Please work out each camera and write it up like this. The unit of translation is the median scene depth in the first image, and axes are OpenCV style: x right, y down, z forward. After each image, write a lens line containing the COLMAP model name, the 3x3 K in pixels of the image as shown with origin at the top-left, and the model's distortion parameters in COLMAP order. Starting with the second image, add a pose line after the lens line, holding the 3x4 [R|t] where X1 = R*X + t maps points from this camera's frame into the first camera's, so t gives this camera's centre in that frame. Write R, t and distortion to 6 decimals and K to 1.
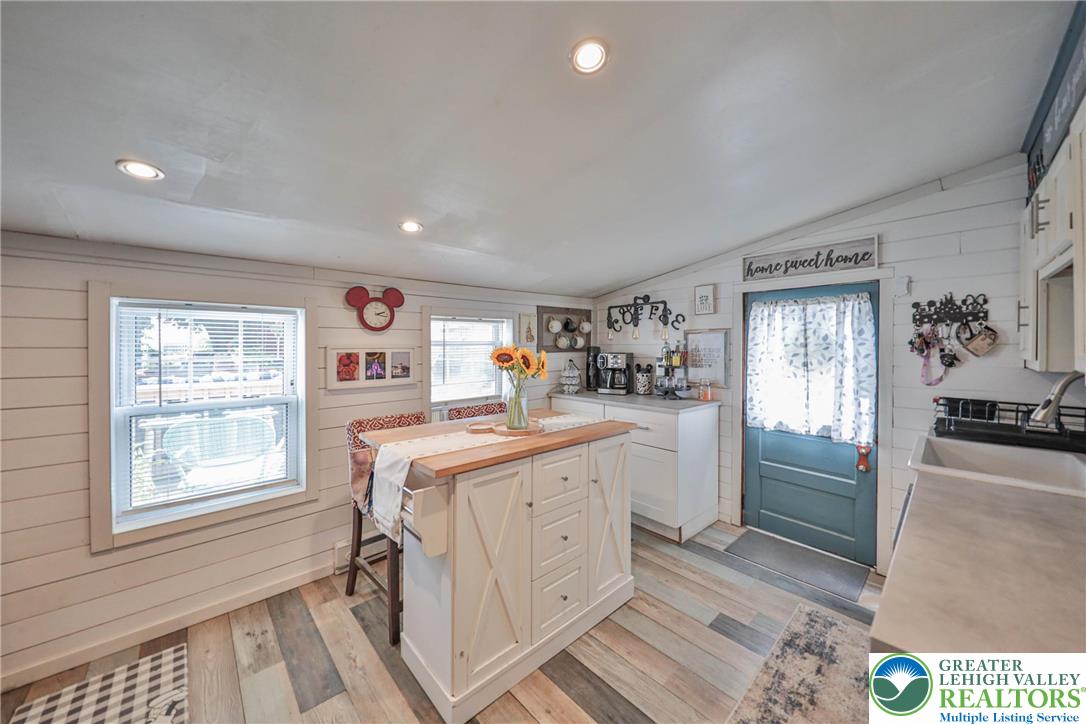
lens RADIAL K [[374.1, 0, 546.1], [0, 374.1, 353.8], [0, 0, 1]] dist [0.000270, -0.000129]
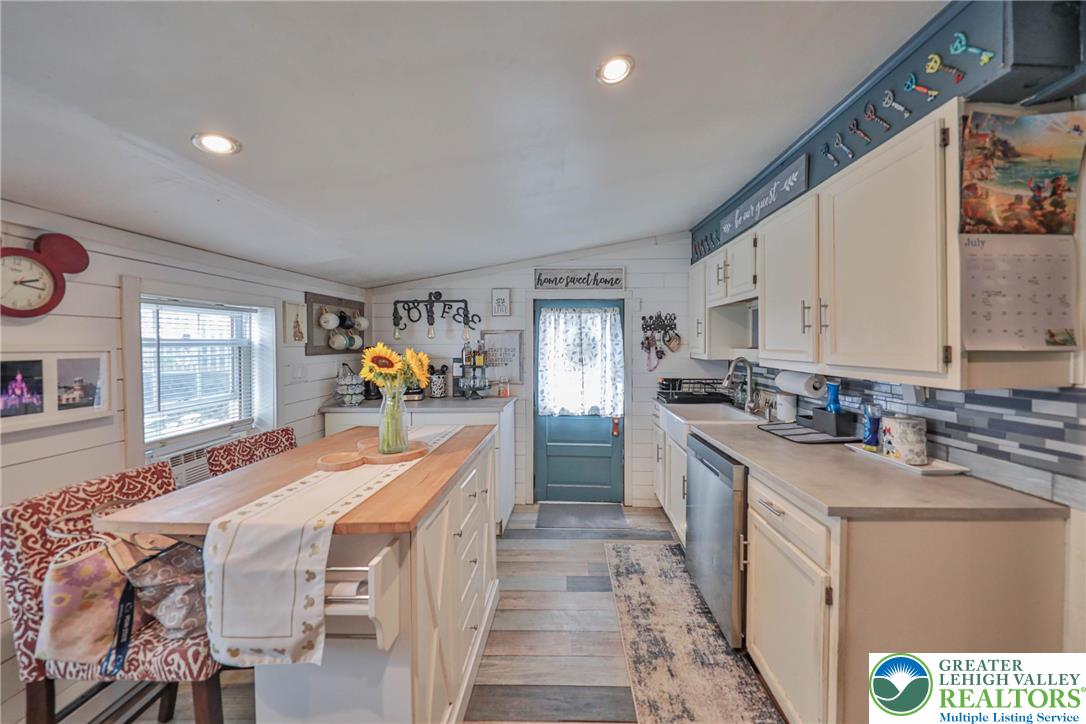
lens RADIAL K [[387.9, 0, 557.0], [0, 387.9, 356.3], [0, 0, 1]] dist [0.010907, -0.008378]
pose [[0.703110, -0.022064, 0.710739, -0.295575], [0.016845, 0.999755, 0.014372, -0.004867], [-0.710882, 0.001867, 0.703309, 0.130454]]
